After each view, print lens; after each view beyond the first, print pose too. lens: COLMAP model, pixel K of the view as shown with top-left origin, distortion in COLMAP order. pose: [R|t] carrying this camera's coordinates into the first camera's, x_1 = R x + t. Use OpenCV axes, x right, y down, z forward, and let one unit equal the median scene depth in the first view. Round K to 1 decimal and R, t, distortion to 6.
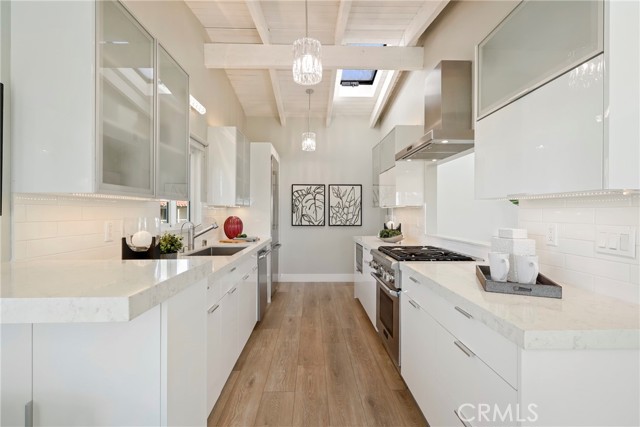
lens RADIAL K [[298.6, 0, 320.2], [0, 298.6, 212.2], [0, 0, 1]] dist [-0.002524, 0.000838]
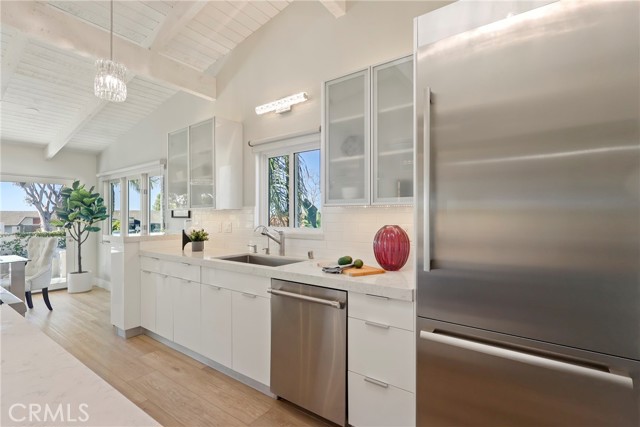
lens RADIAL K [[298.6, 0, 322.5], [0, 298.6, 215.5], [0, 0, 1]] dist [-0.002524, 0.000838]
pose [[-0.603425, -0.001914, -0.797417, 0.306211], [0.001326, 0.999993, -0.003404, -0.003557], [0.797419, -0.003111, -0.603418, 1.937278]]
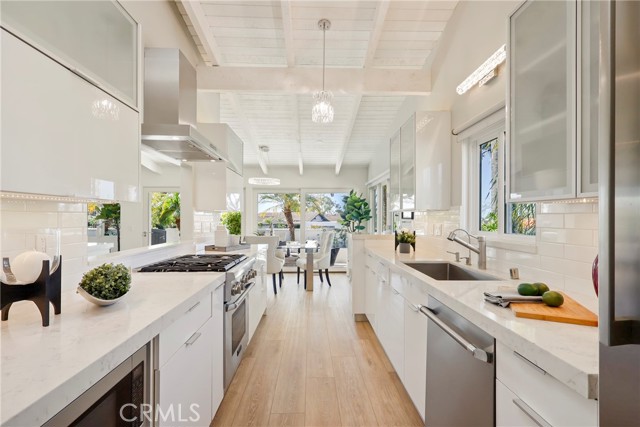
lens RADIAL K [[298.6, 0, 320.6], [0, 298.6, 217.4], [0, 0, 1]] dist [-0.002524, 0.000838]
pose [[-0.999956, -0.008074, -0.004754, -0.023591], [-0.008071, 0.999967, -0.000779, -0.001749], [0.004760, -0.000740, -0.999988, 1.997149]]
